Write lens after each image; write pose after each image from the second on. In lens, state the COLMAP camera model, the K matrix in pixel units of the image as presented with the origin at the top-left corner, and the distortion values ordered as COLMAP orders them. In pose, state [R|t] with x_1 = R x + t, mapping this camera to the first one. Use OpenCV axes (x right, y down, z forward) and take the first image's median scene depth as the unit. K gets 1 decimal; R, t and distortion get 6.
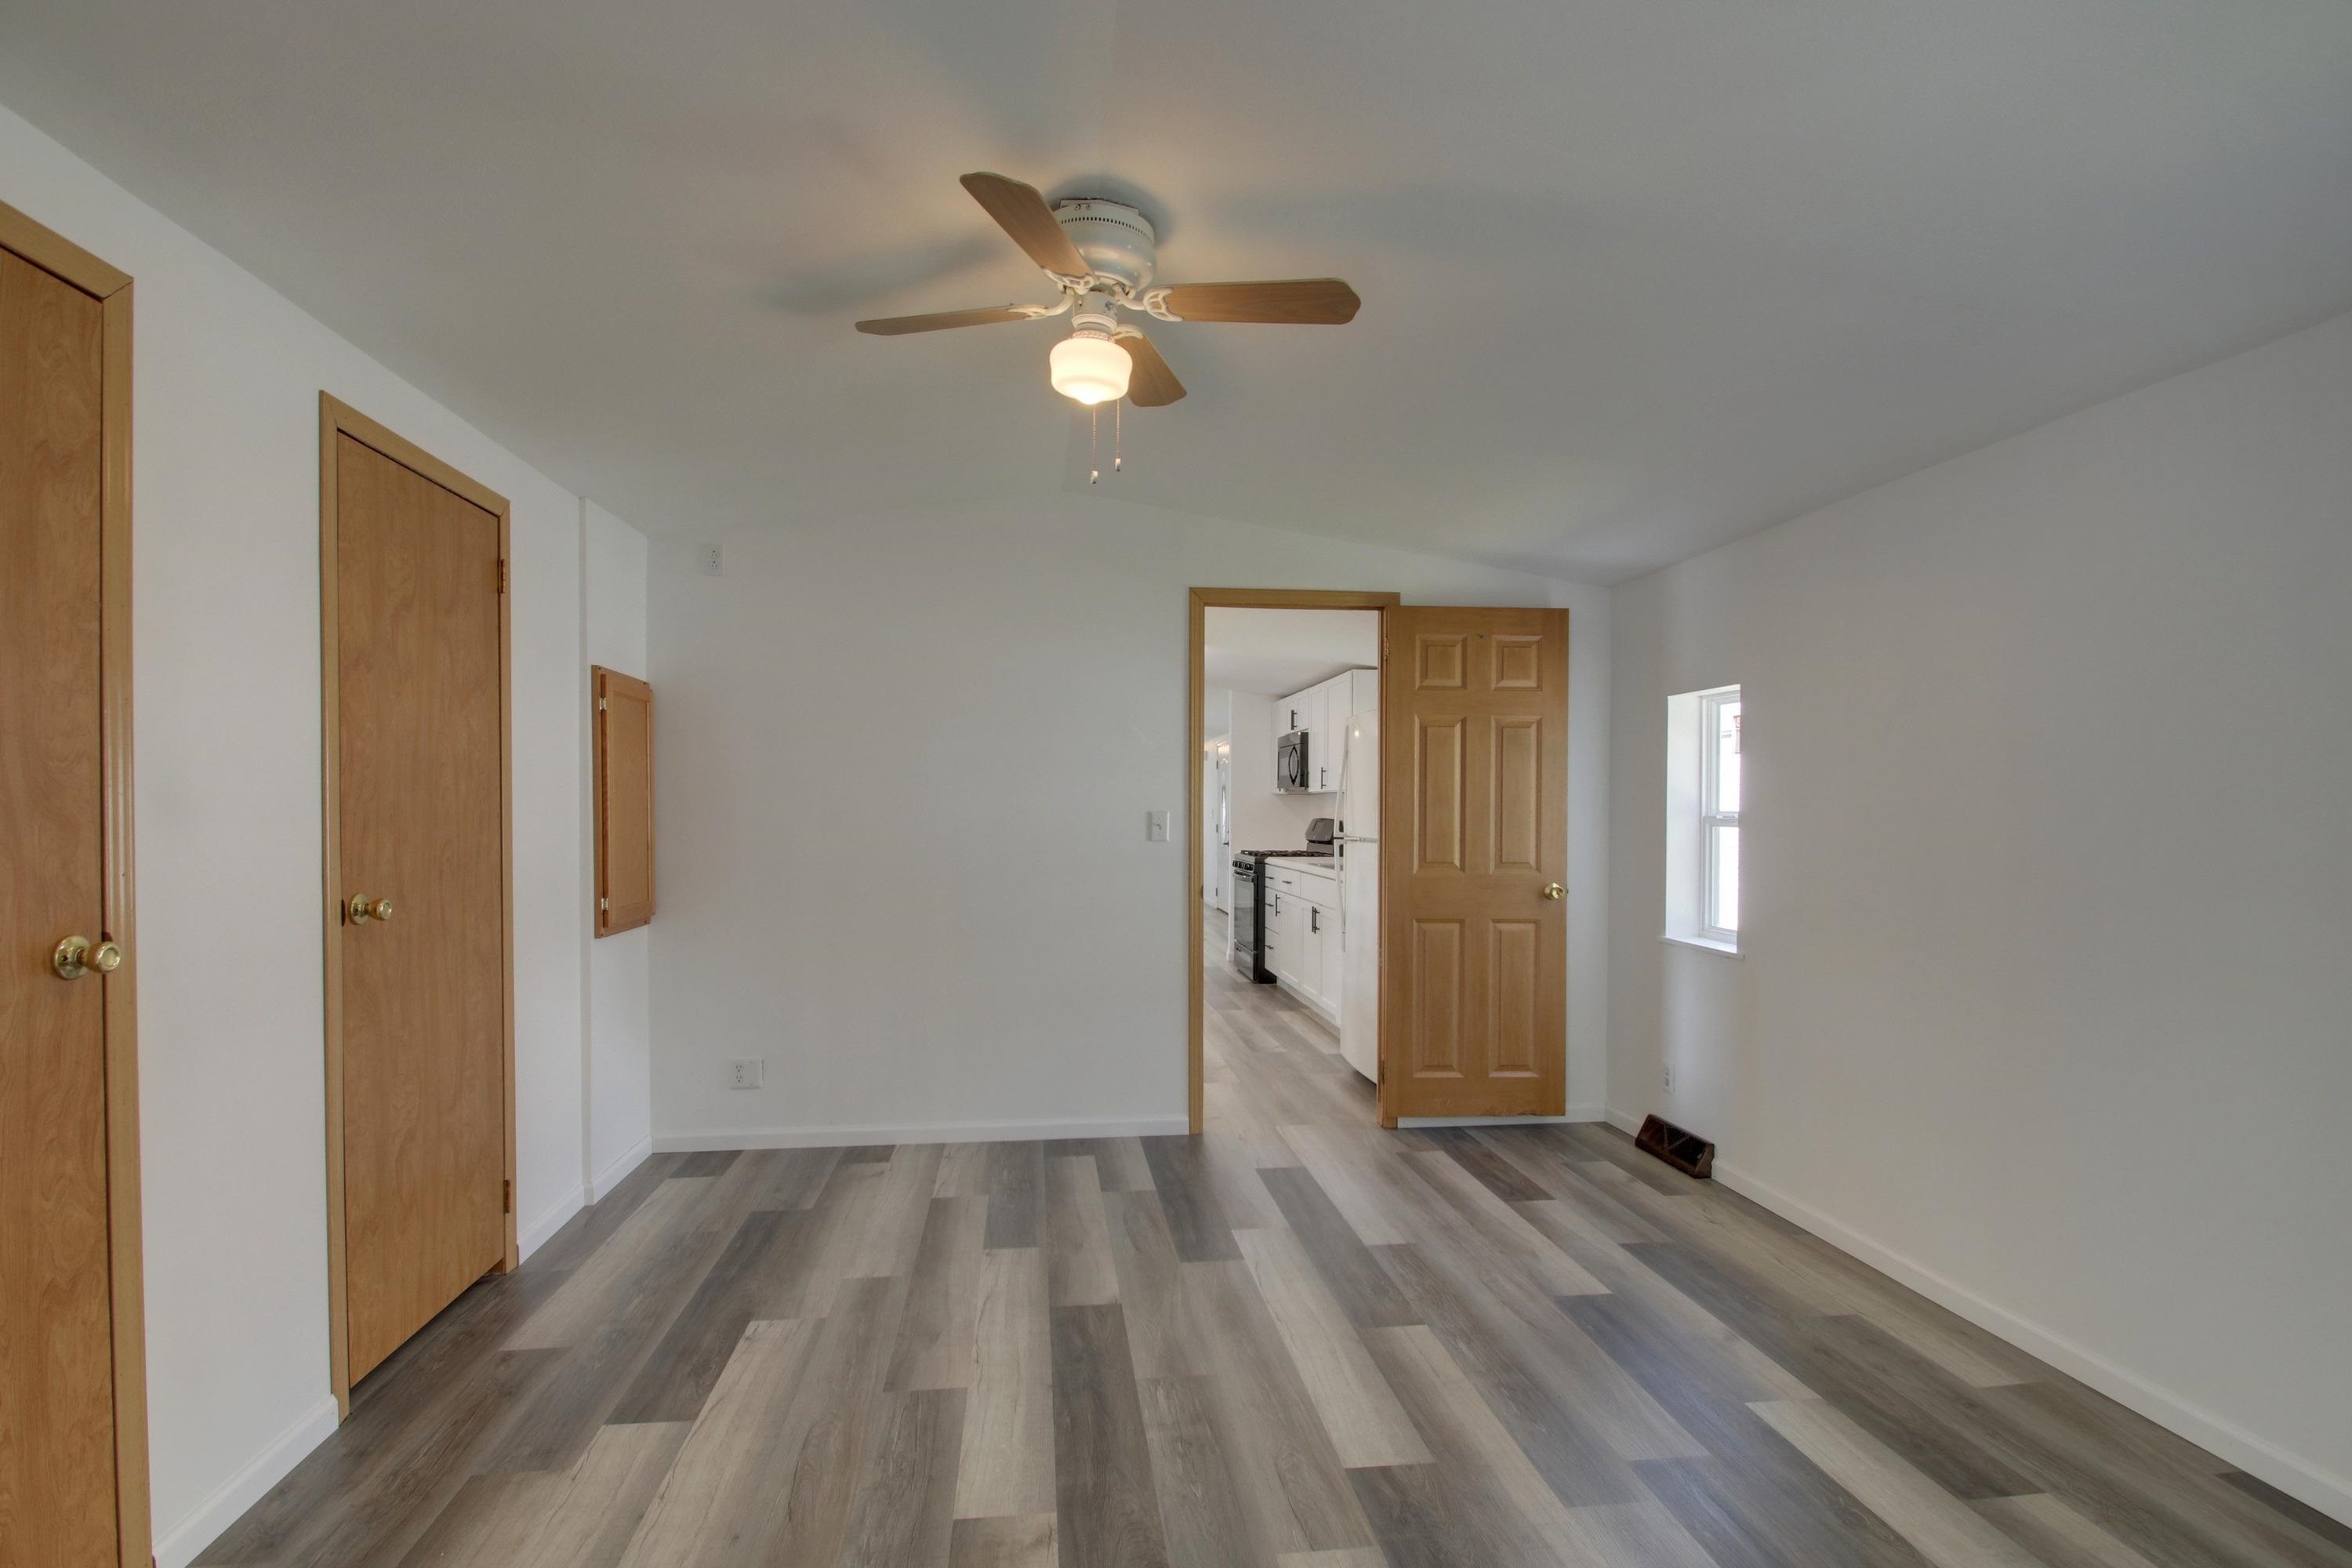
lens RADIAL K [[1152.0, 0, 1185.5], [0, 1152.0, 874.5], [0, 0, 1]] dist [0.056269, -0.035993]
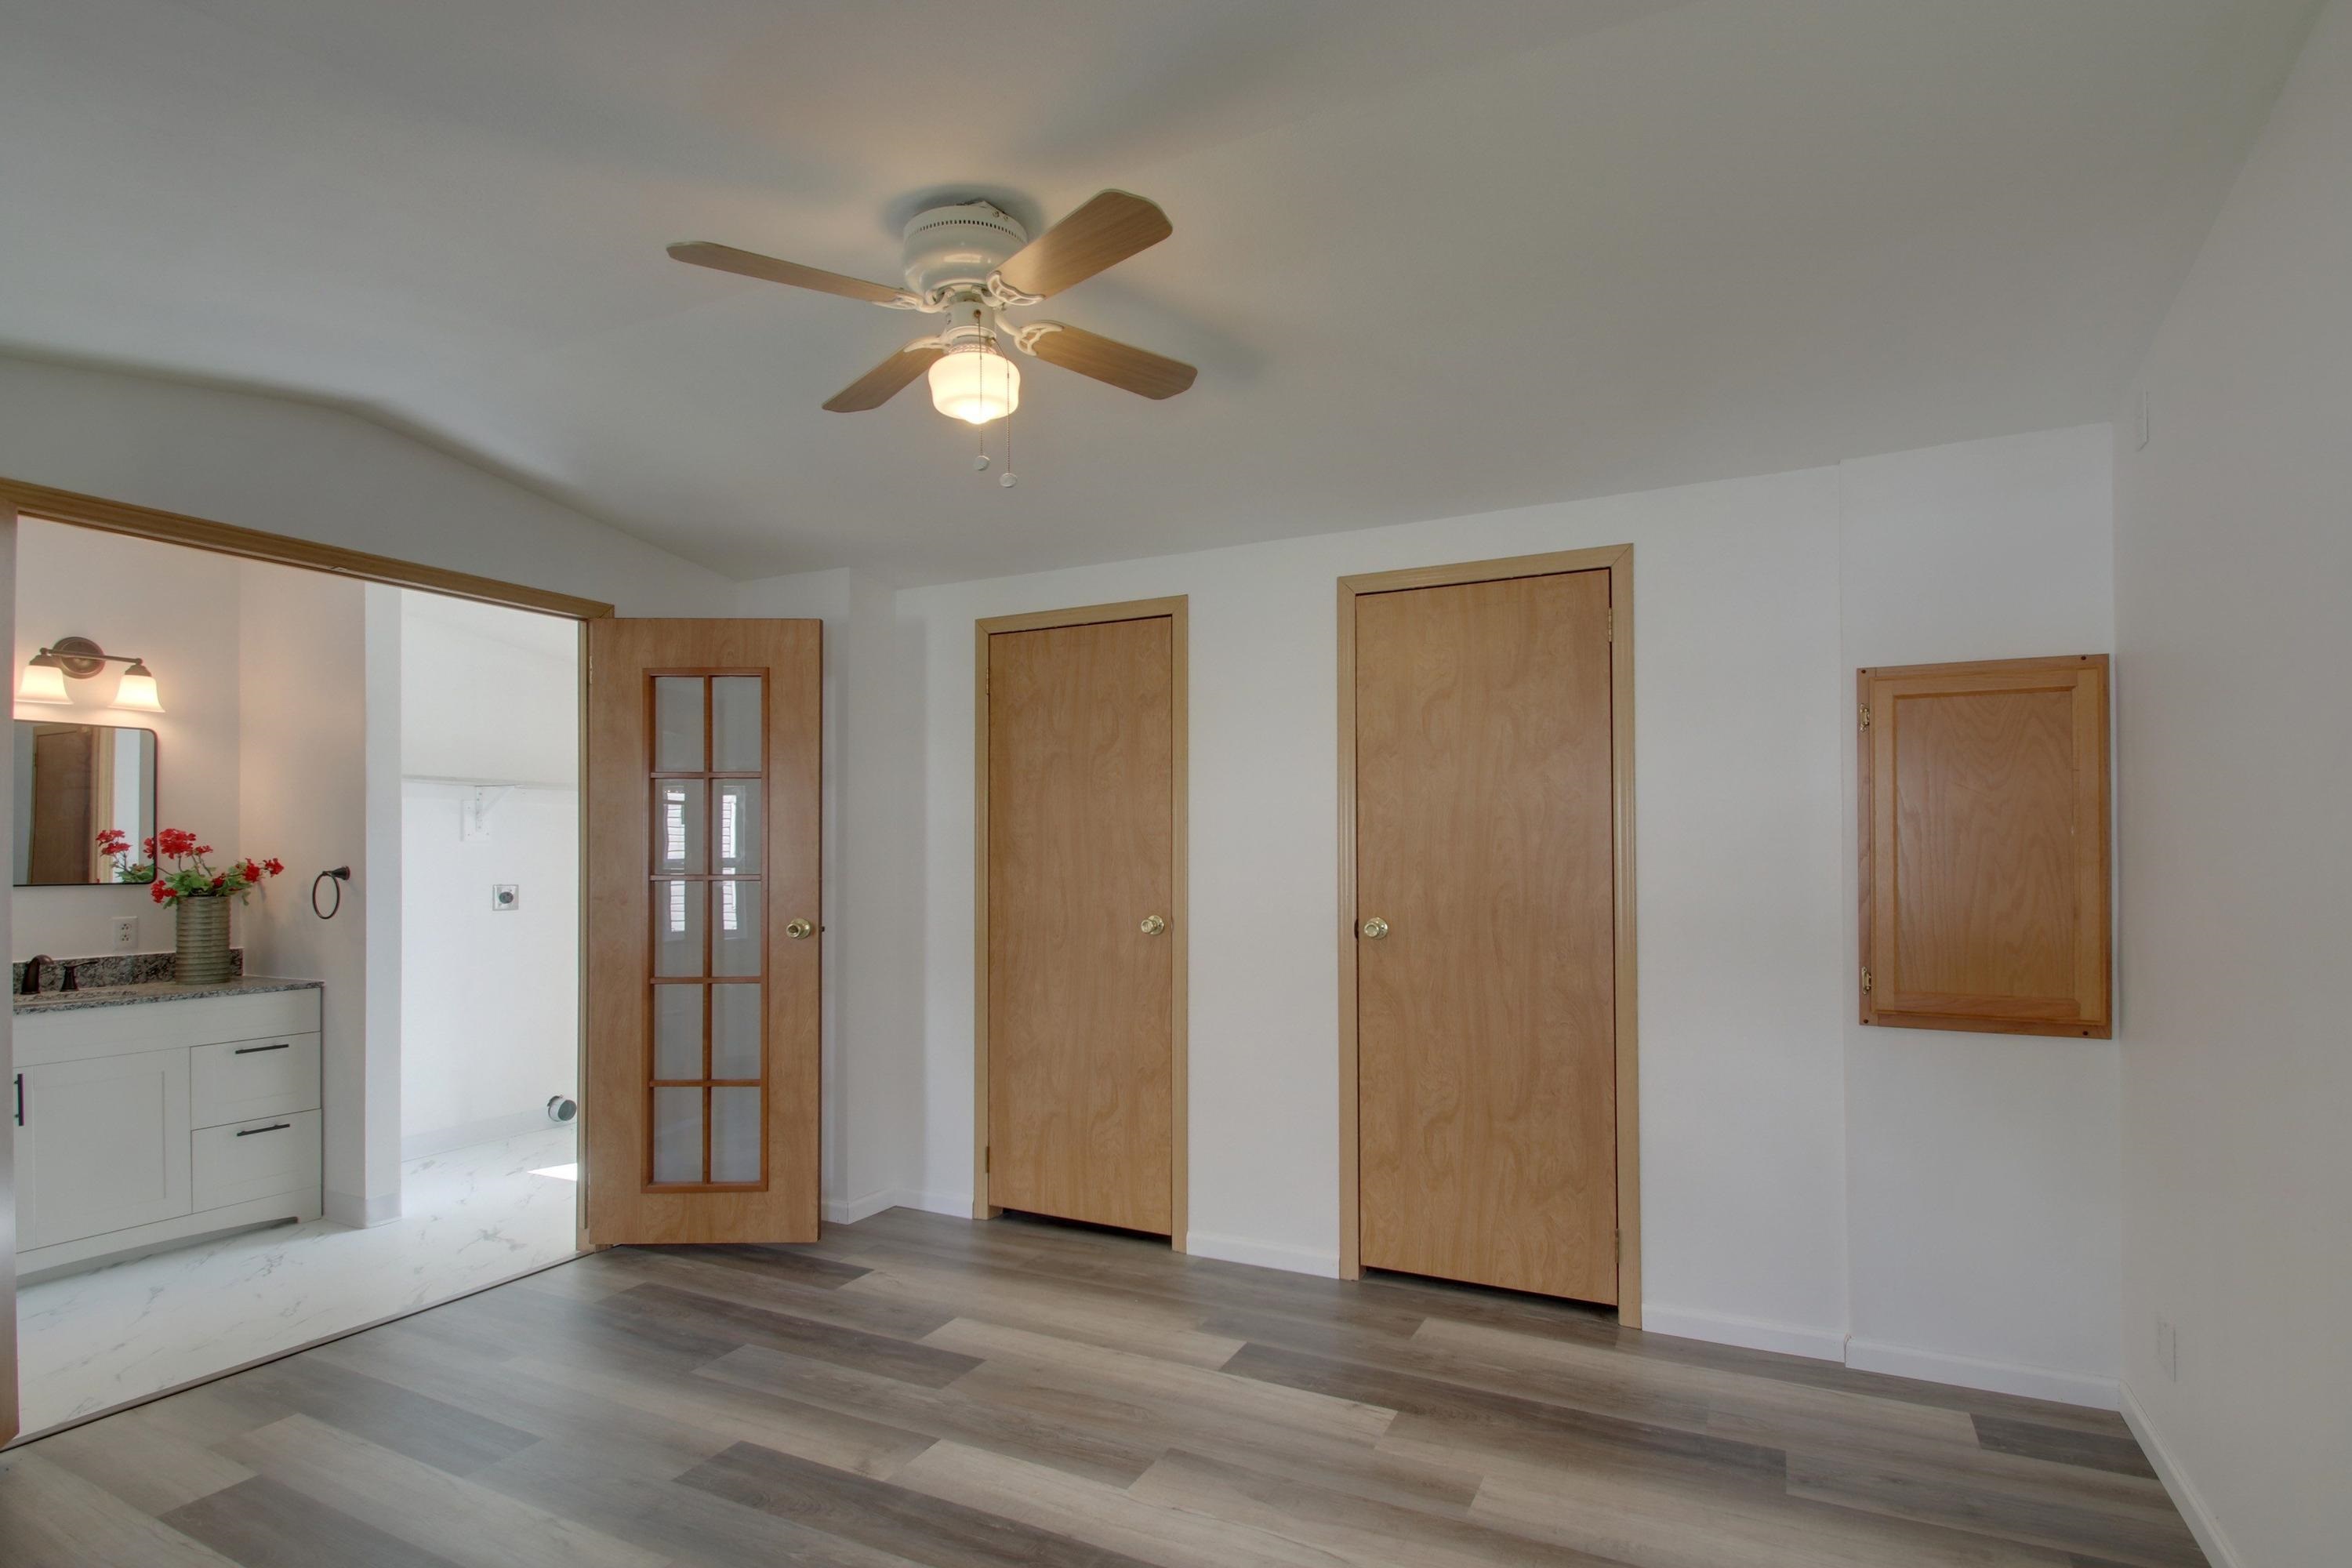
lens RADIAL K [[1152.0, 0, 1185.5], [0, 1152.0, 874.5], [0, 0, 1]] dist [0.056269, -0.035993]
pose [[-0.562738, 0.024465, -0.826273, 0.546106], [-0.038914, 0.997670, 0.056043, -0.100659], [0.825719, 0.063691, -0.560475, 1.546548]]
